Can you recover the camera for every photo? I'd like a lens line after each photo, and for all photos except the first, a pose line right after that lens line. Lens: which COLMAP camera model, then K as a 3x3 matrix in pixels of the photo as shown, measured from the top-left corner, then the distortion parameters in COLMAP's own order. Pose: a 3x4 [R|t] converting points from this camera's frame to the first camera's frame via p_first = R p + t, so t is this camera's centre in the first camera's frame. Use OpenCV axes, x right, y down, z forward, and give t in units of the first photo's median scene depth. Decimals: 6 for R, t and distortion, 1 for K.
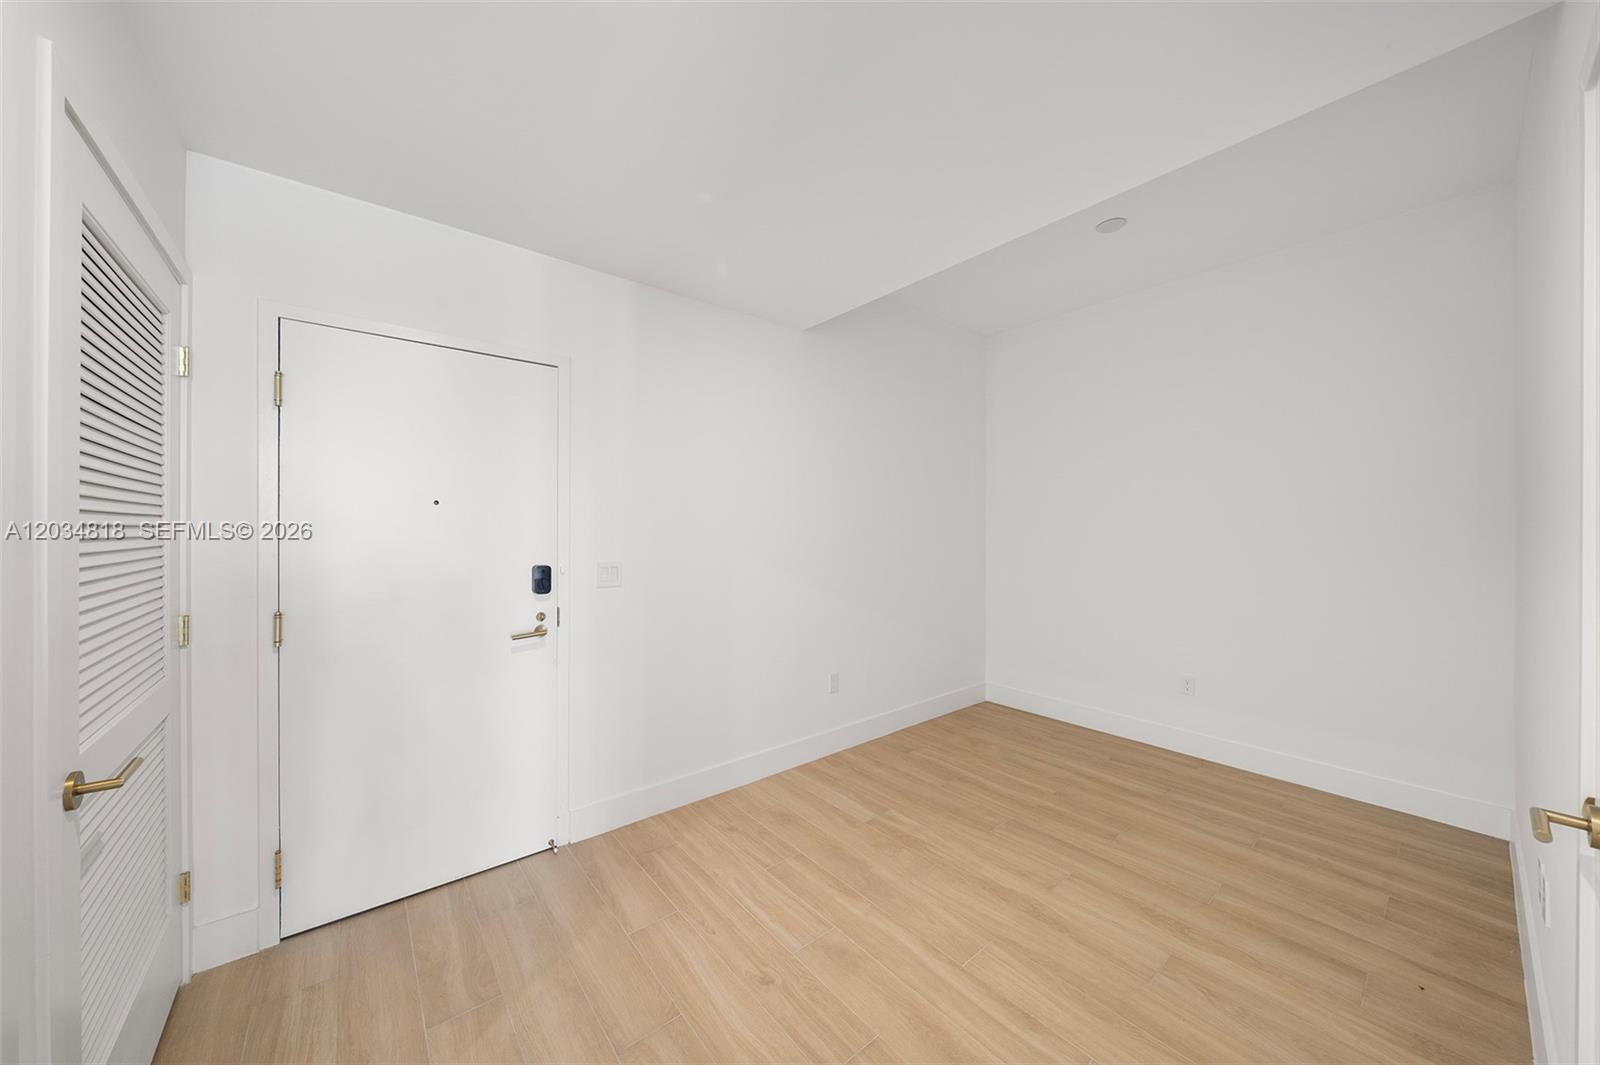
lens RADIAL K [[551.0, 0, 785.7], [0, 551.0, 535.9], [0, 0, 1]] dist [-0.006404, -0.000067]
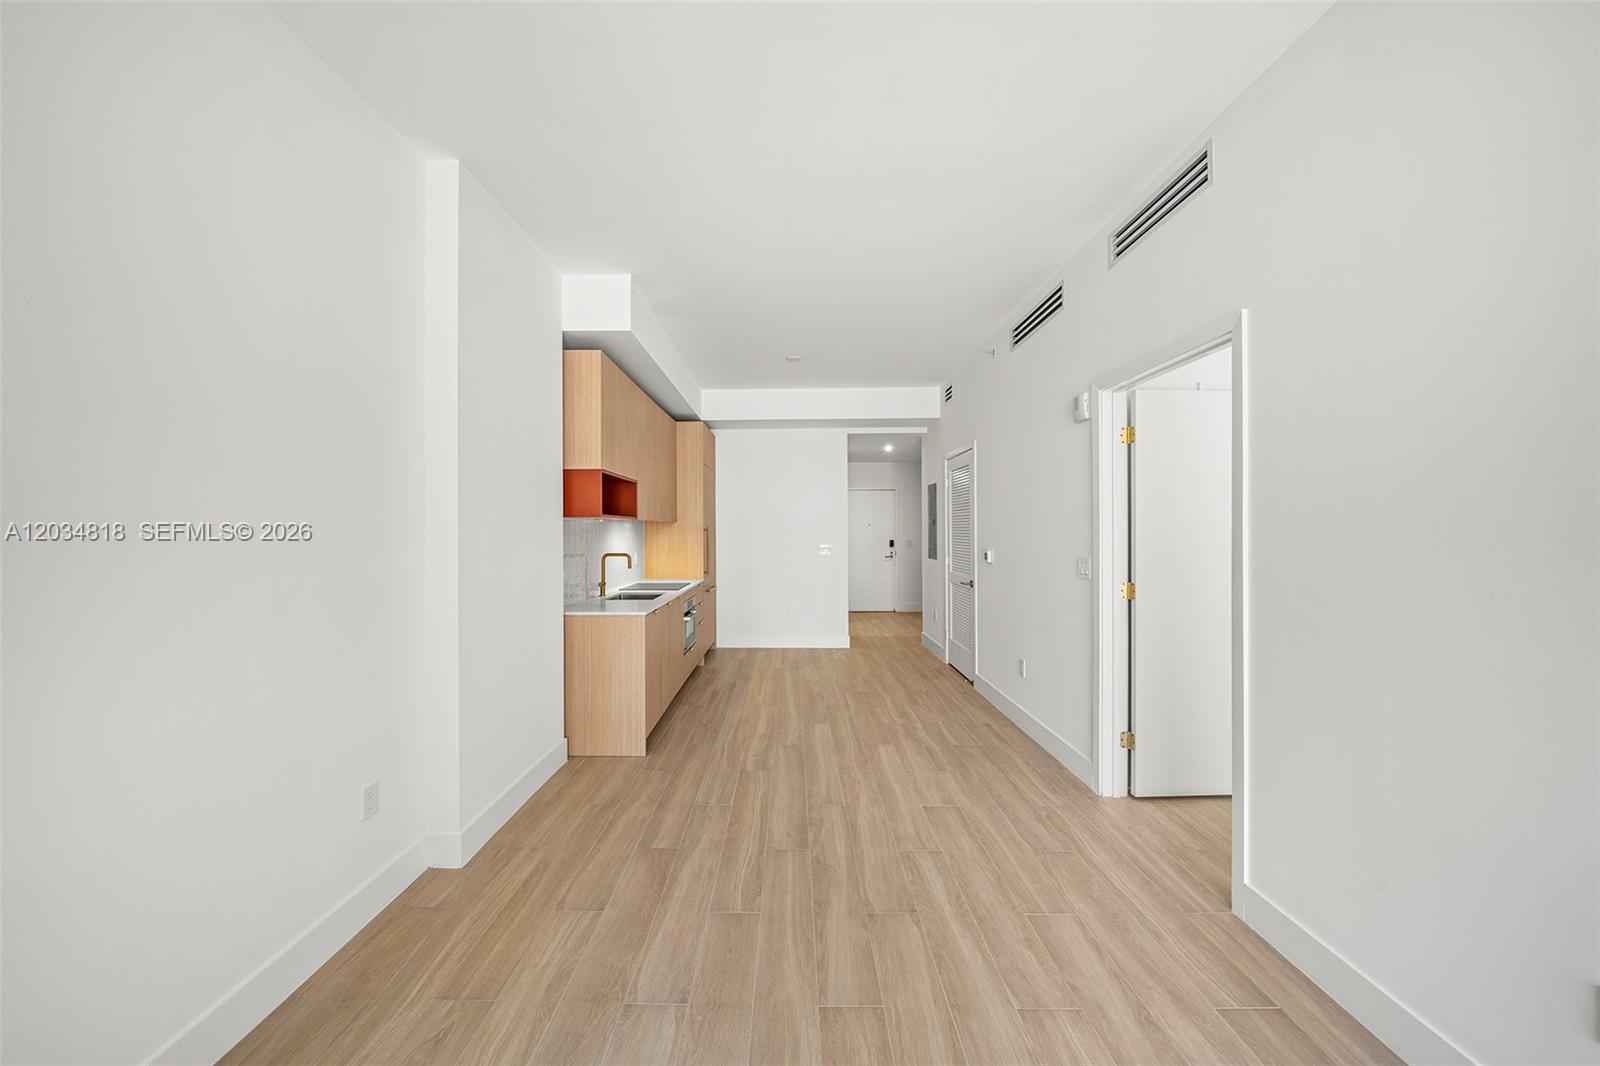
lens RADIAL K [[551.0, 0, 791.2], [0, 551.0, 531.9], [0, 0, 1]] dist [-0.006404, -0.000067]
pose [[0.784377, -0.006665, -0.620248, 1.413983], [0.002899, 0.999971, -0.007079, 0.020033], [0.620277, 0.003754, 0.784374, -2.499197]]
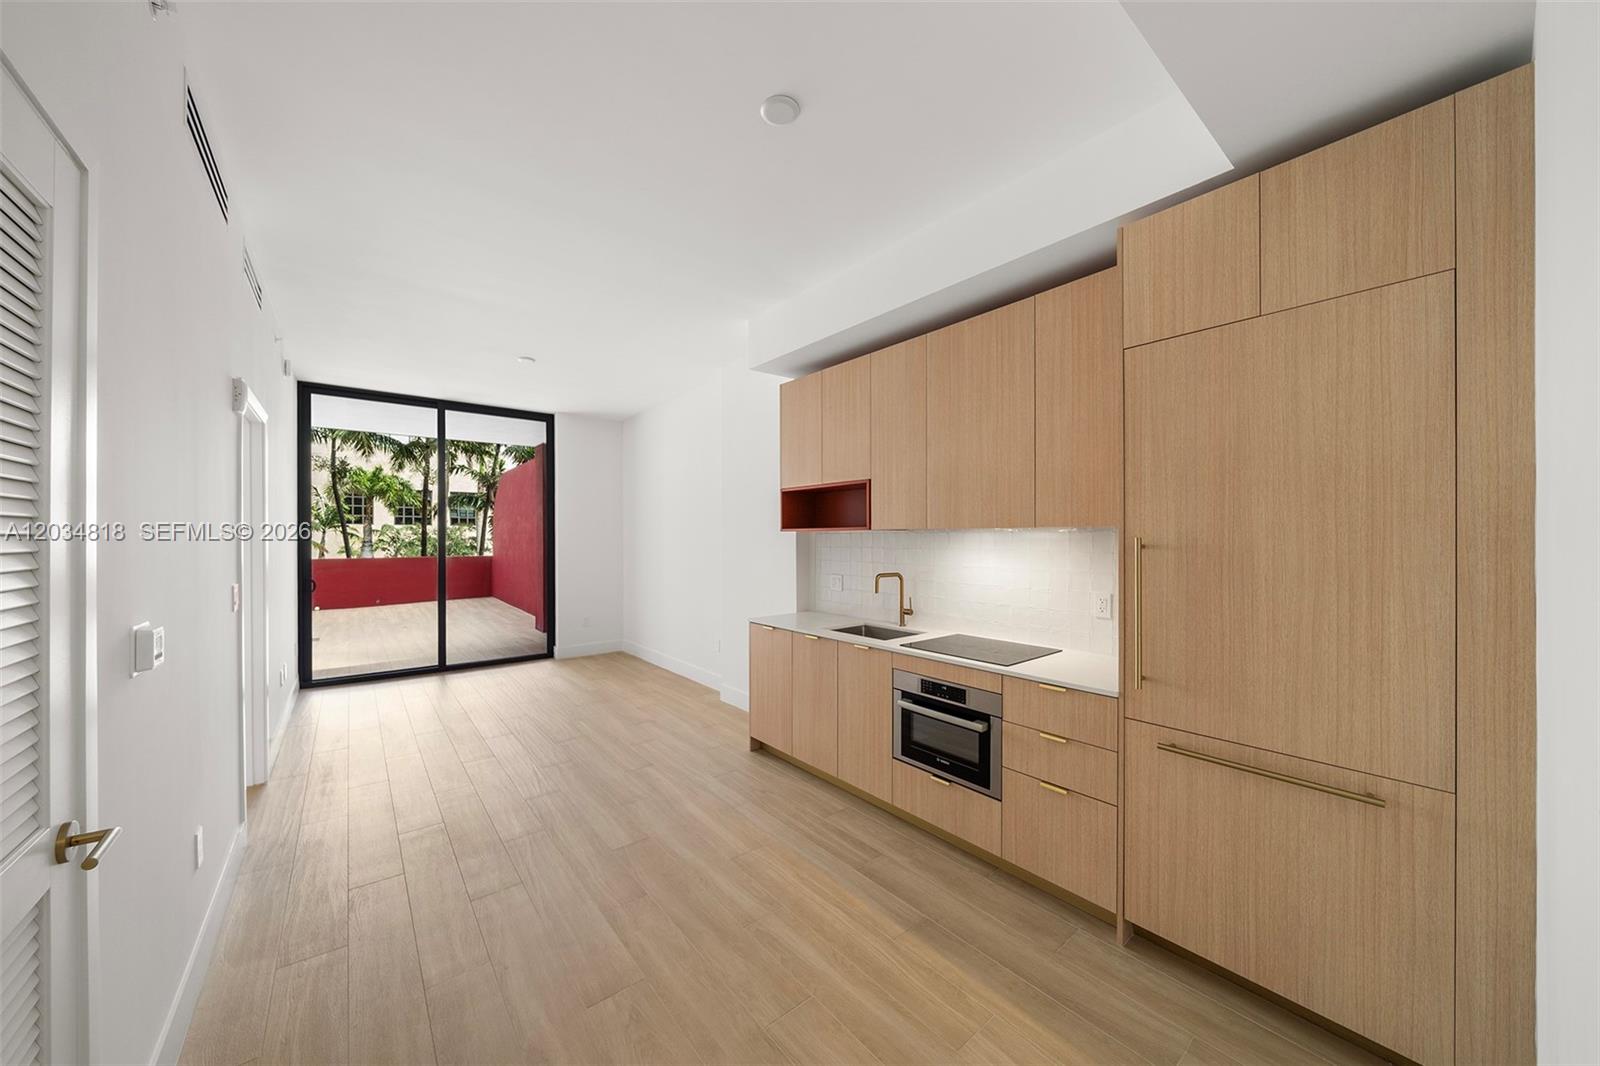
lens RADIAL K [[551.0, 0, 781.5], [0, 551.0, 540.7], [0, 0, 1]] dist [-0.006404, -0.000067]
pose [[-0.999988, -0.003805, 0.003224, 0.155602], [-0.003766, 0.999924, 0.011781, -0.021102], [-0.003269, 0.011769, -0.999925, -0.100862]]
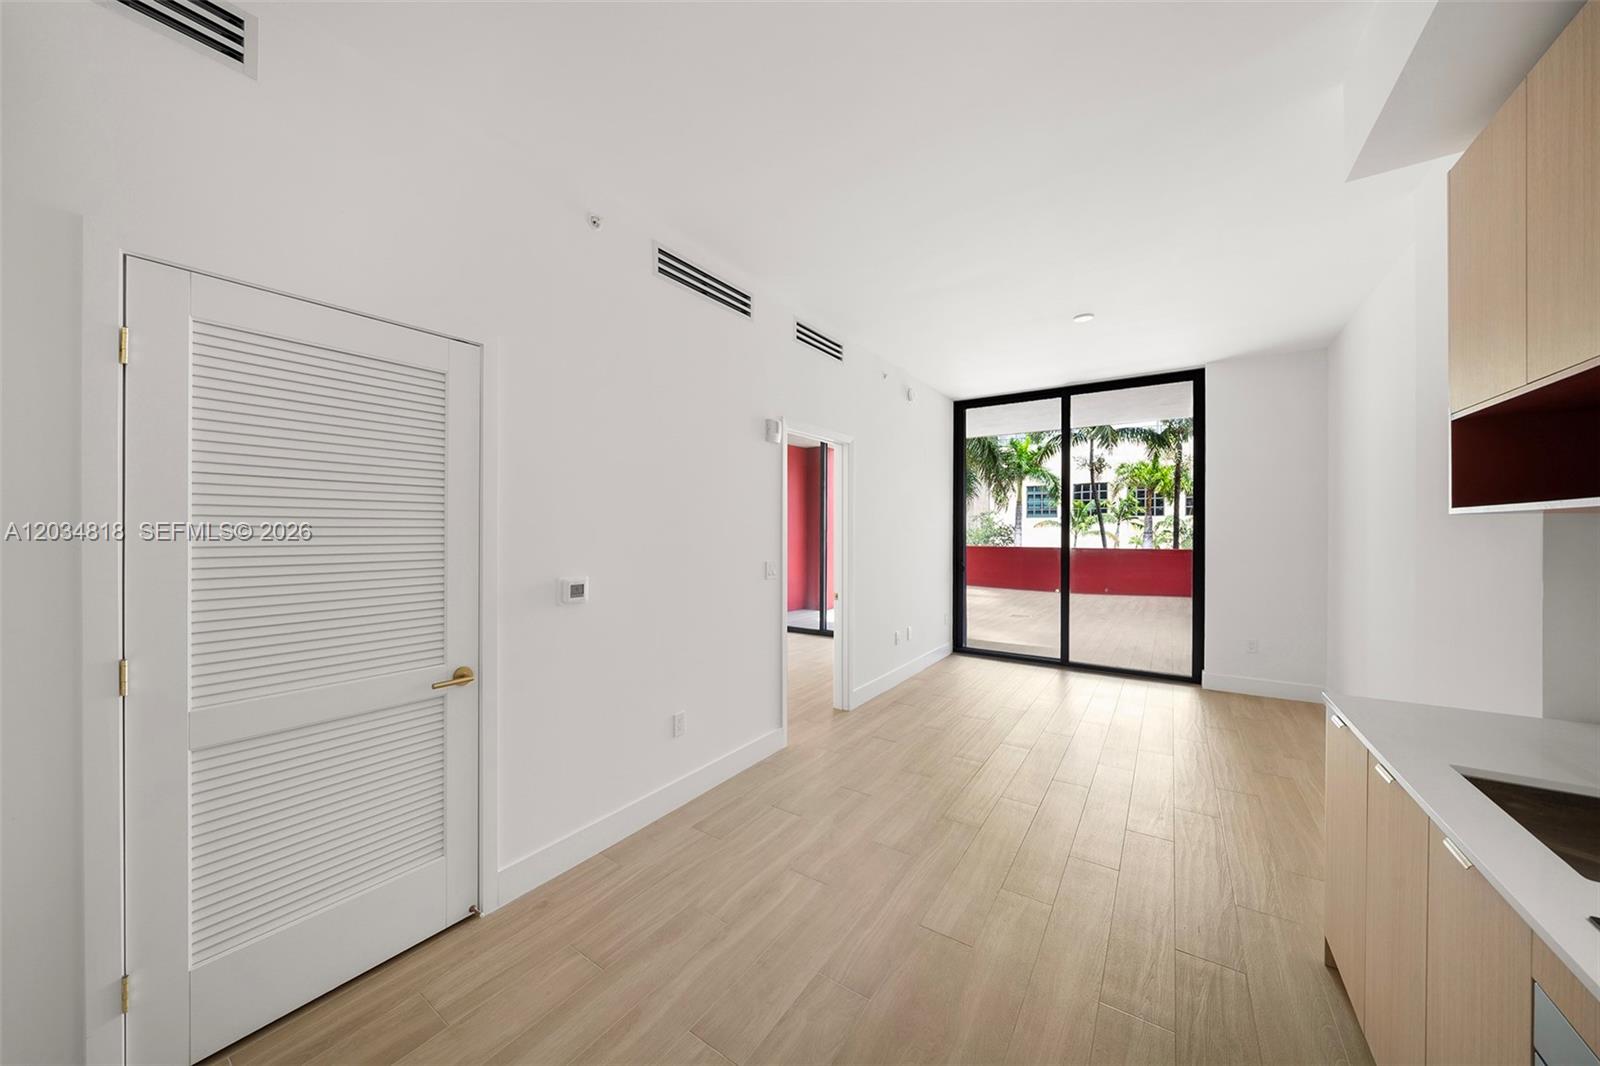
lens RADIAL K [[551.0, 0, 787.6], [0, 551.0, 530.9], [0, 0, 1]] dist [-0.006404, -0.000067]
pose [[-0.290814, -0.007531, 0.956750, -0.246899], [0.004938, 0.999944, 0.009372, -0.018492], [-0.956767, 0.007450, -0.290761, -0.713247]]
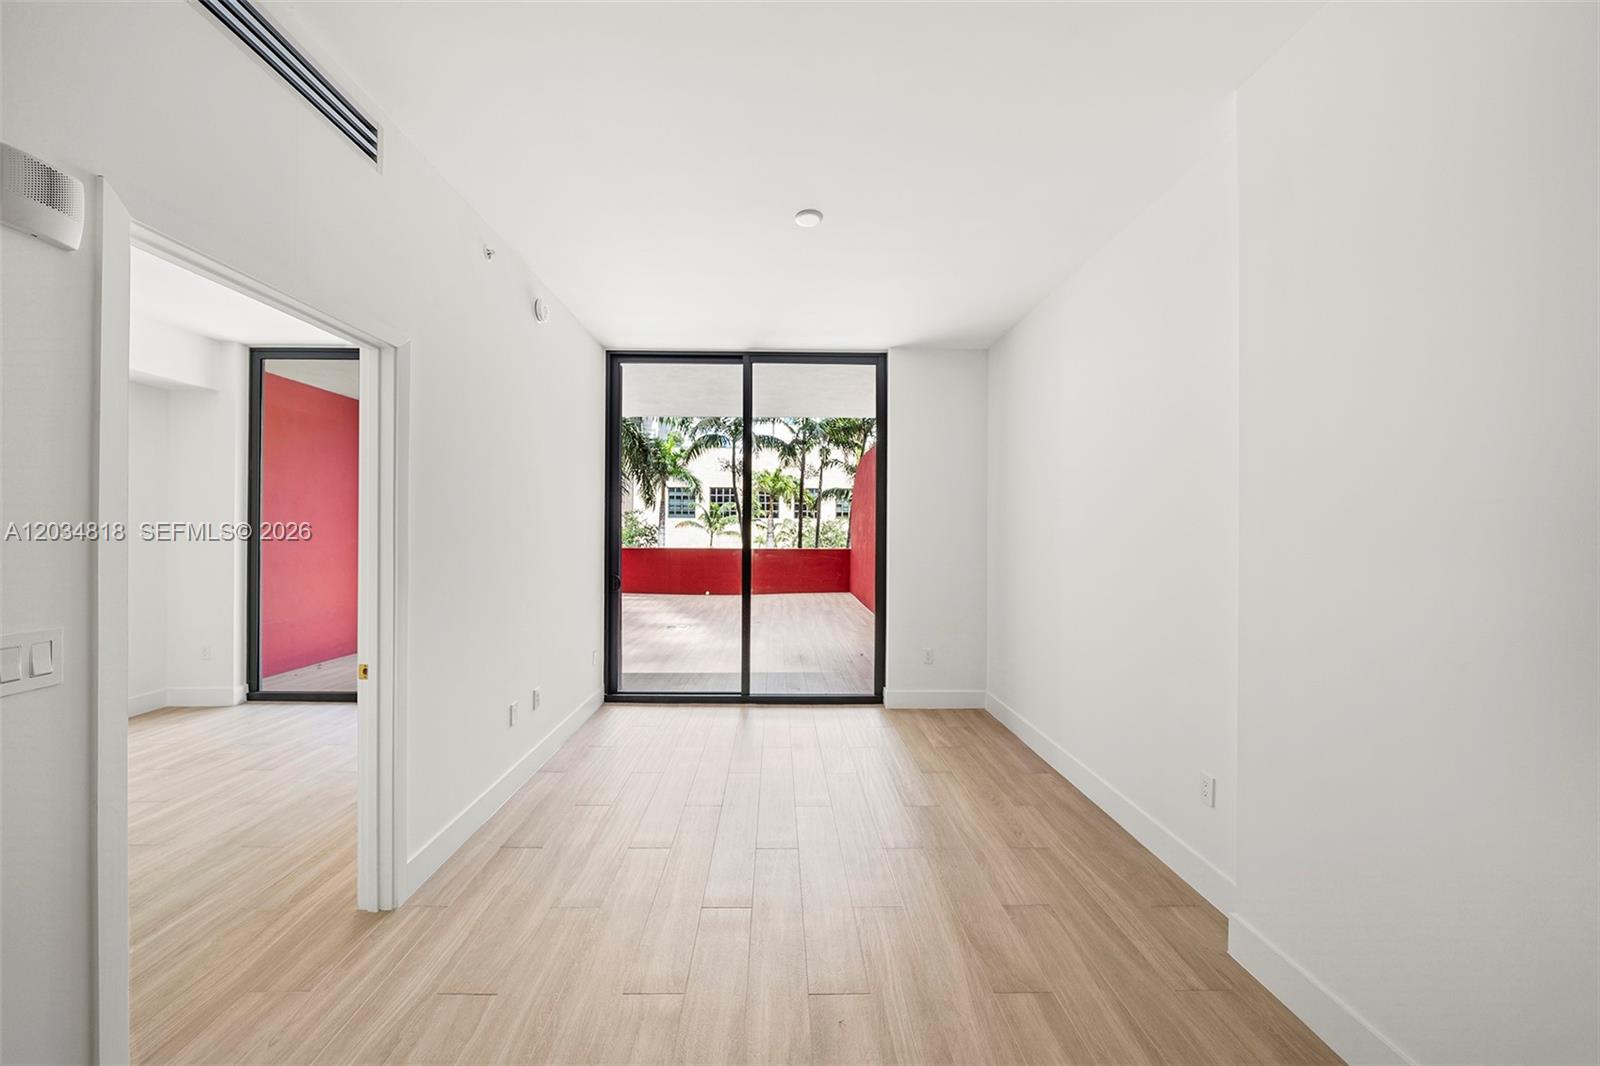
lens RADIAL K [[551.0, 0, 785.3], [0, 551.0, 531.7], [0, 0, 1]] dist [-0.006404, -0.000067]
pose [[-0.795727, -0.011070, 0.605554, 0.421763], [-0.005373, 0.999923, 0.011219, -0.013456], [-0.605631, 0.005673, -0.795725, -1.119922]]
